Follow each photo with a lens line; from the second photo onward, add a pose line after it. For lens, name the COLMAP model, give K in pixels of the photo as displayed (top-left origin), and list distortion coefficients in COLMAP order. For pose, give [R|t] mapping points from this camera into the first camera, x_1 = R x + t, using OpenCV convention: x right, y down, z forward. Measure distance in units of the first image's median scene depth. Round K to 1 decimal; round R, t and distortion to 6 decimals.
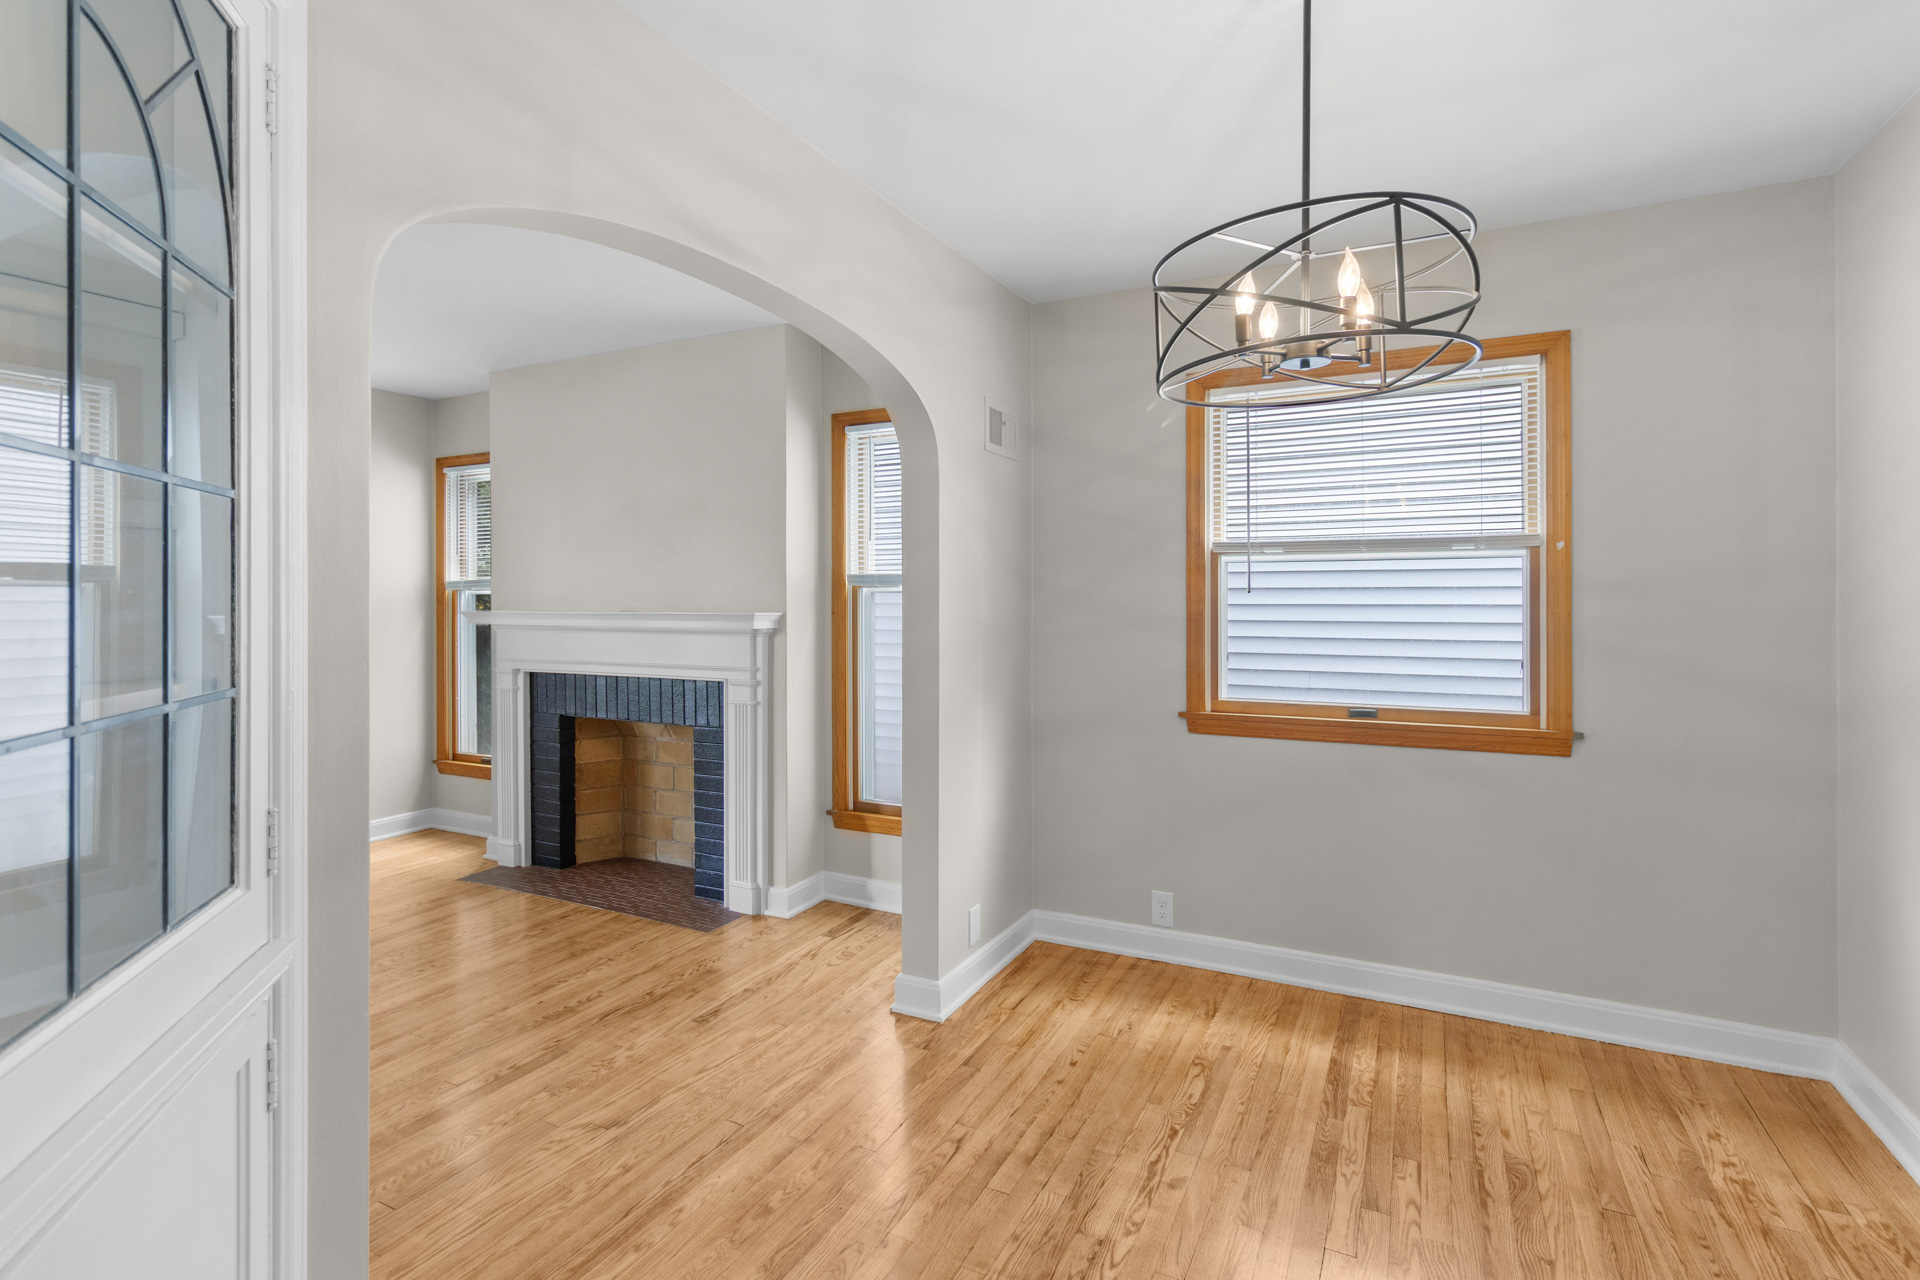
lens RADIAL K [[896.1, 0, 966.2], [0, 896.1, 592.5], [0, 0, 1]] dist [0.001902, -0.000253]
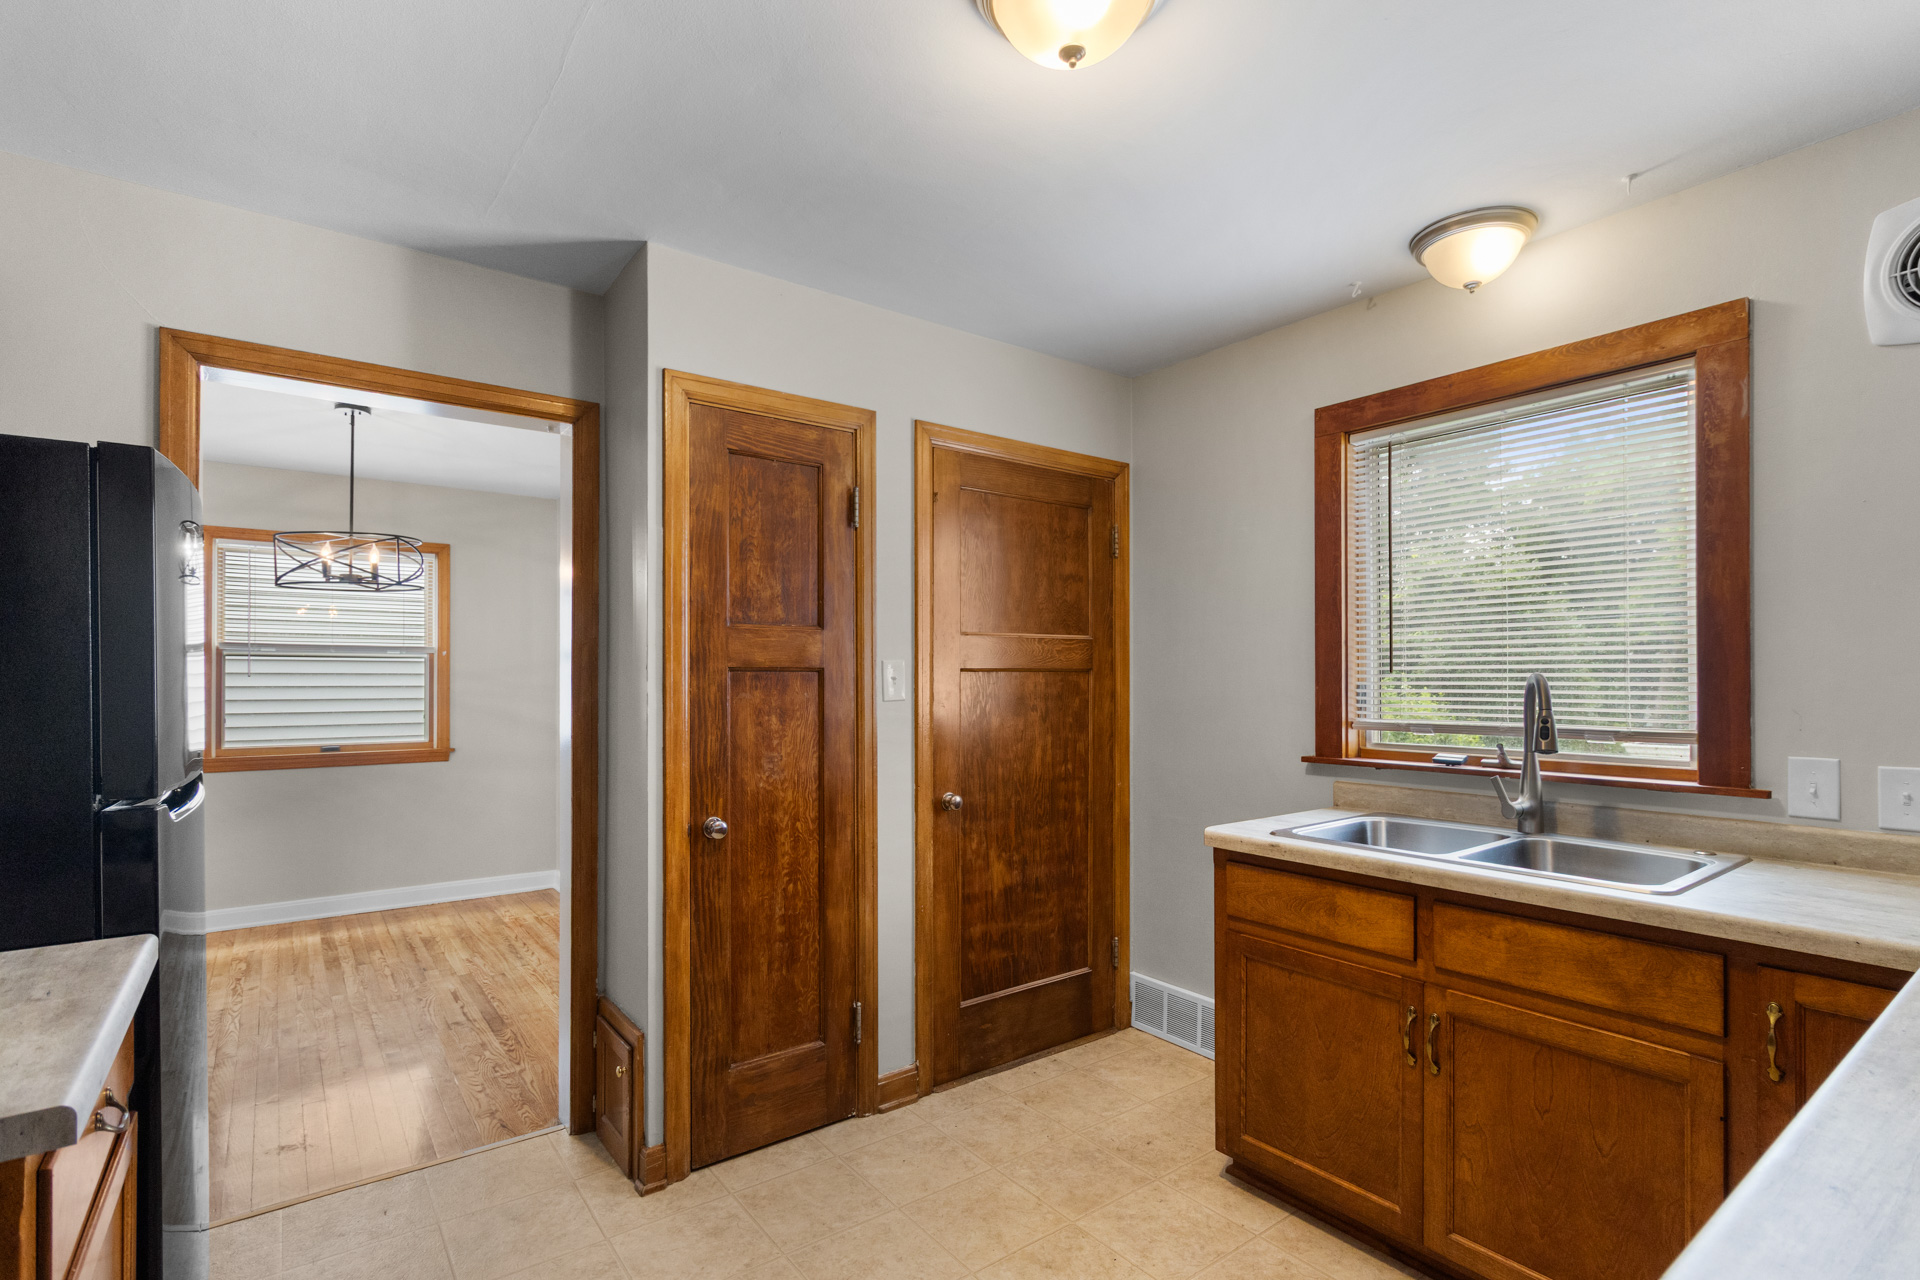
lens RADIAL K [[896.1, 0, 958.5], [0, 896.1, 680.1], [0, 0, 1]] dist [0.001902, -0.000253]
pose [[0.434173, 0.004519, 0.900818, -0.740313], [-0.007494, 0.999971, -0.001404, -0.002459], [-0.900798, -0.006141, 0.434194, -1.039116]]
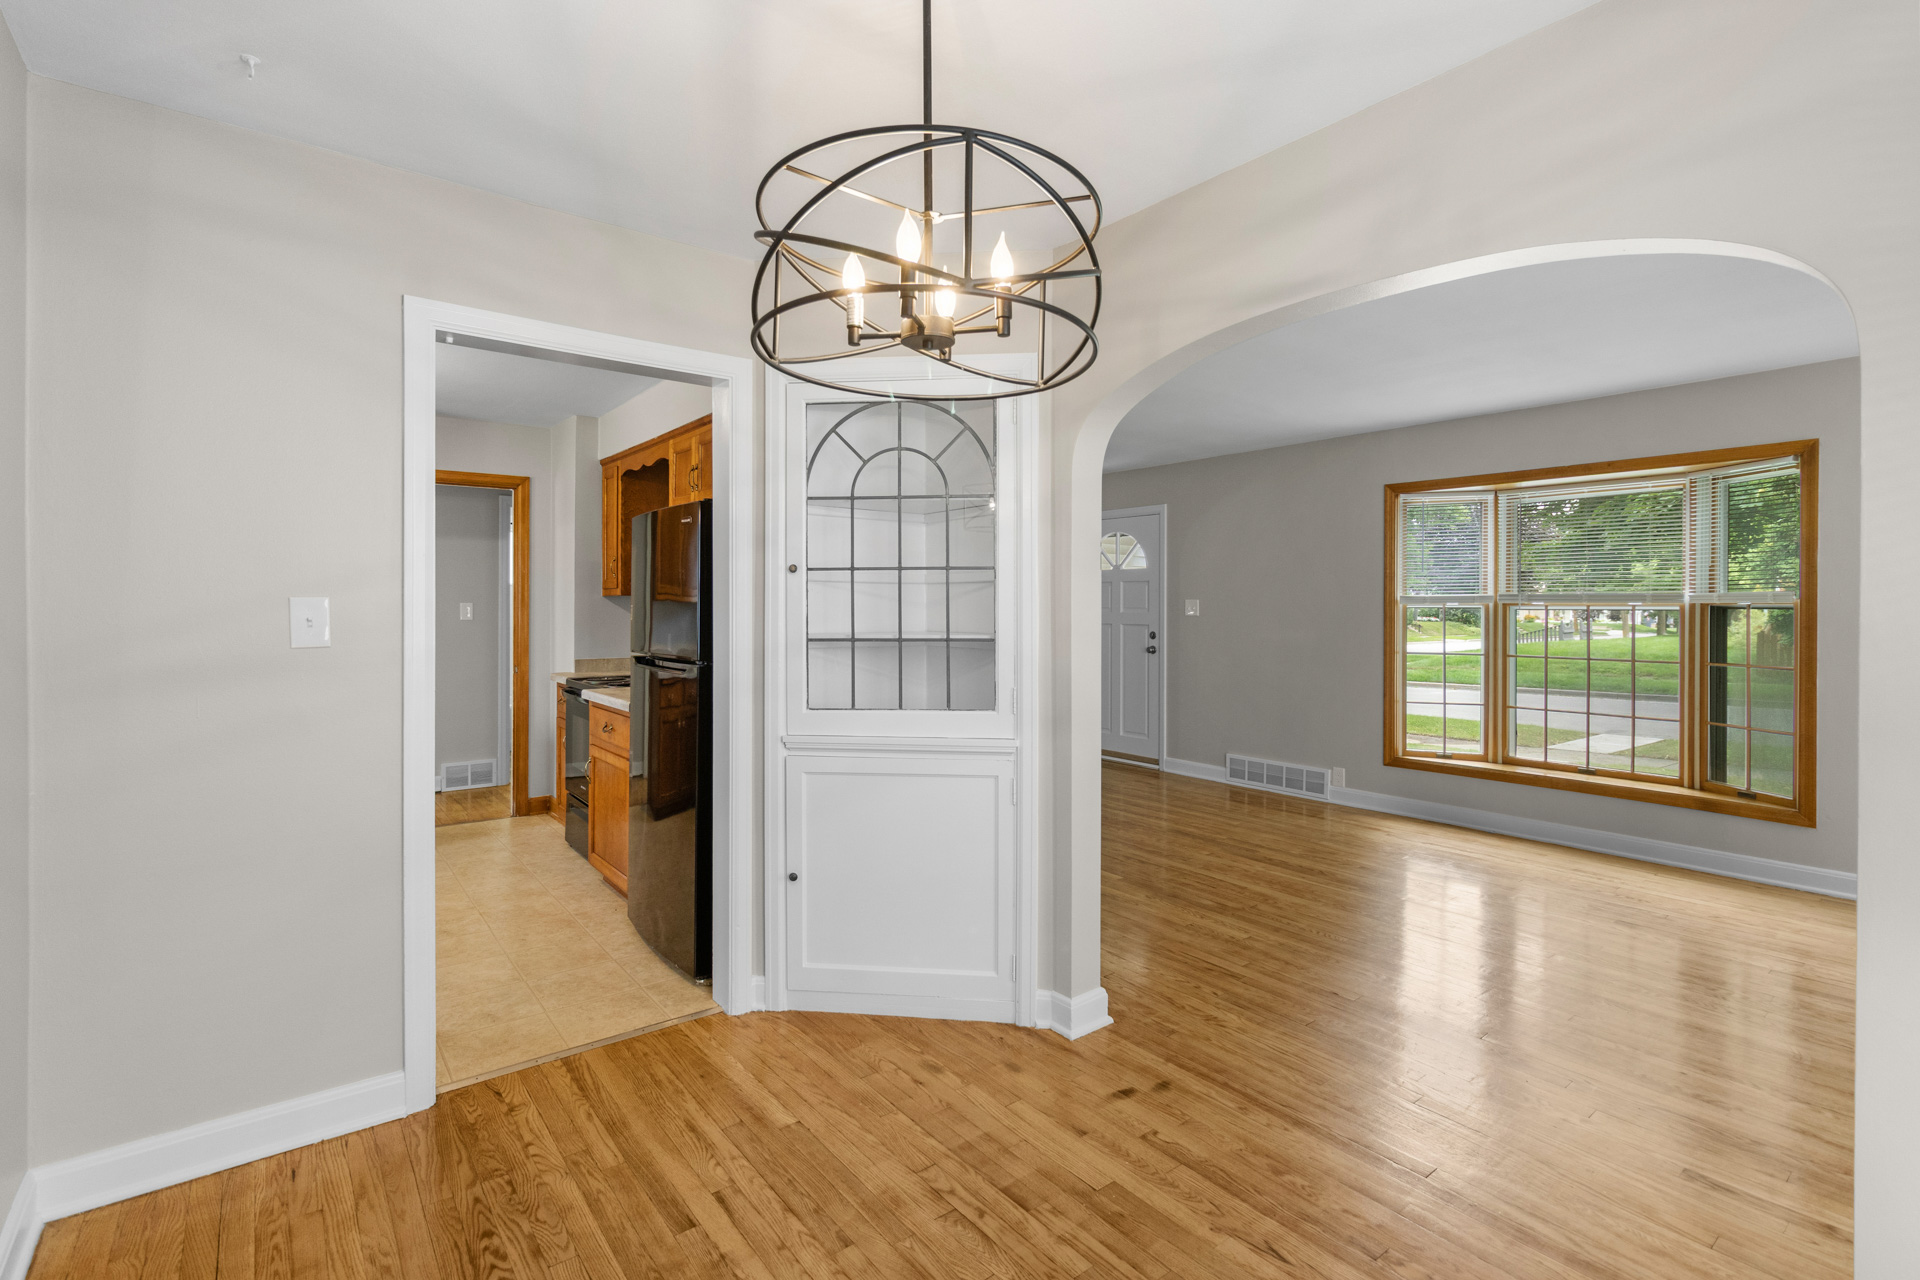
lens RADIAL K [[896.1, 0, 956.0], [0, 896.1, 602.6], [0, 0, 1]] dist [0.001902, -0.000253]
pose [[-0.430111, -0.002304, -0.902773, 0.789912], [0.002940, 0.999988, -0.003952, 0.003428], [0.902771, -0.004354, -0.430099, 0.953465]]
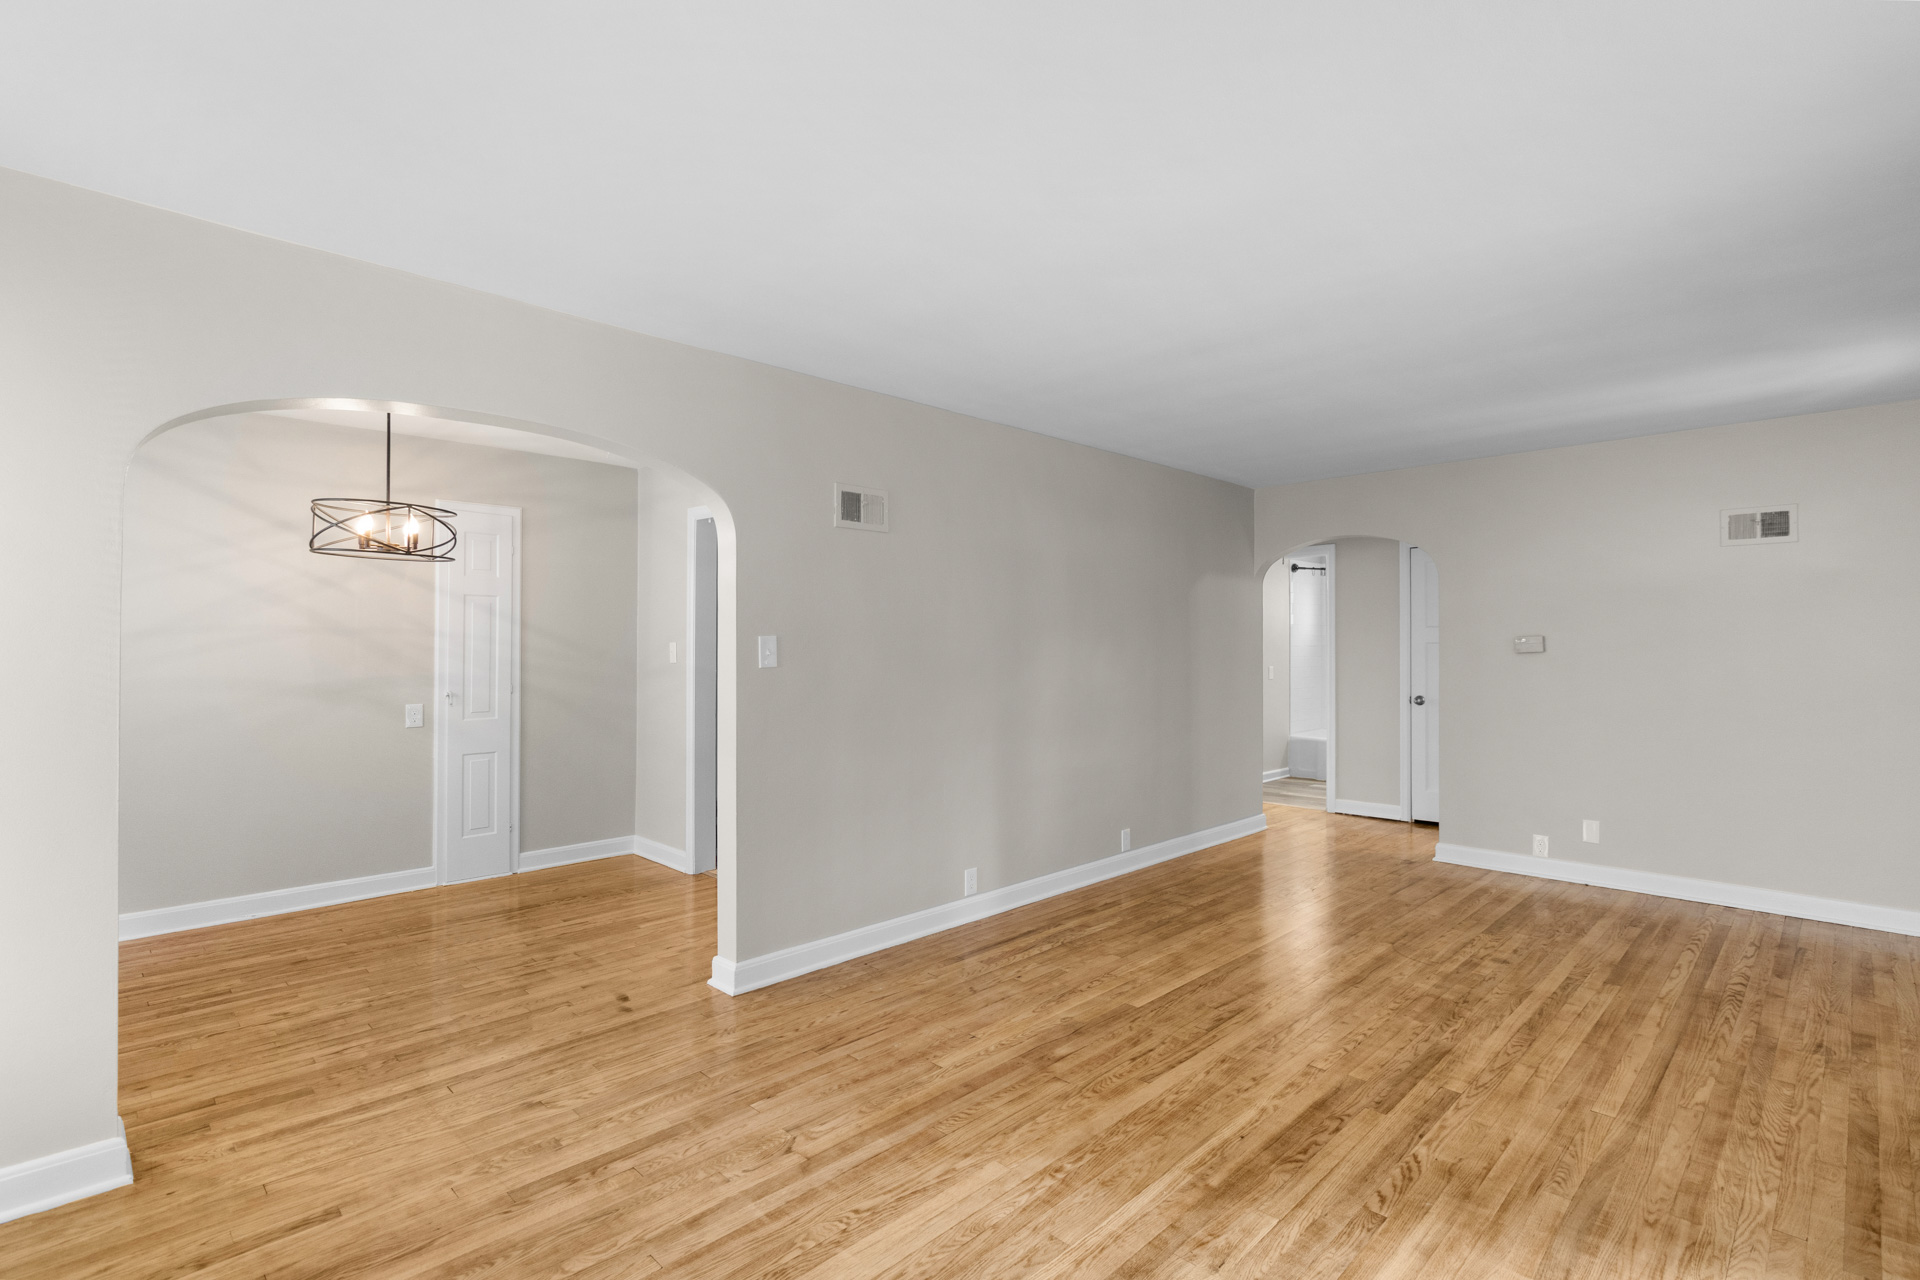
lens RADIAL K [[896.1, 0, 971.2], [0, 896.1, 631.7], [0, 0, 1]] dist [0.001902, -0.000253]
pose [[-0.950428, 0.005194, 0.310902, -1.284309], [-0.000820, 0.999815, -0.019210, 0.005060], [-0.310944, -0.018513, -0.950248, 1.920706]]
